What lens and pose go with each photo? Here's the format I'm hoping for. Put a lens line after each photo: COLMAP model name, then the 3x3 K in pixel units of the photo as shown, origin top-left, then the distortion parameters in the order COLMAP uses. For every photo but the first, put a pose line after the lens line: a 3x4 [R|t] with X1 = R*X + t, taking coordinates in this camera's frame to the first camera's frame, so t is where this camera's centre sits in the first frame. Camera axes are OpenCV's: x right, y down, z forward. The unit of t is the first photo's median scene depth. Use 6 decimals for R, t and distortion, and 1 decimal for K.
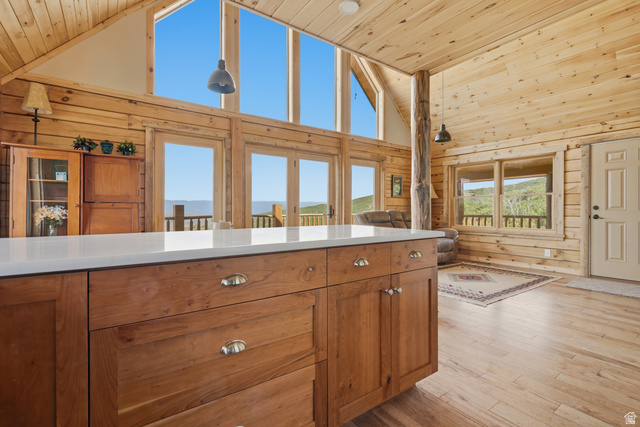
lens RADIAL K [[299.4, 0, 315.2], [0, 299.4, 208.6], [0, 0, 1]] dist [-0.016782, 0.003058]
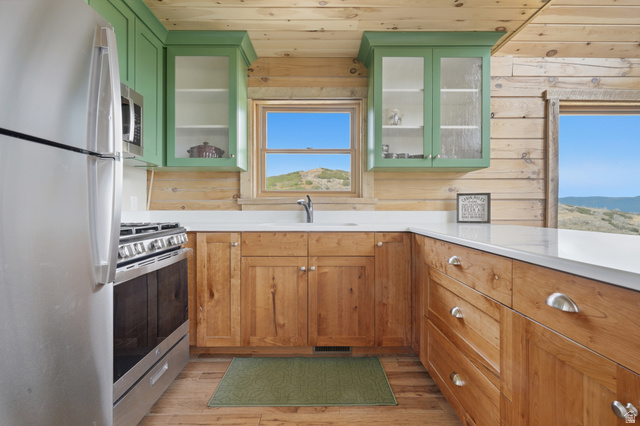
lens RADIAL K [[299.4, 0, 324.4], [0, 299.4, 210.3], [0, 0, 1]] dist [-0.016782, 0.003058]
pose [[-0.580059, 0.005777, -0.814554, 0.302216], [0.003522, 0.999983, 0.004584, 0.000065], [0.814567, -0.000210, -0.580069, 0.333960]]
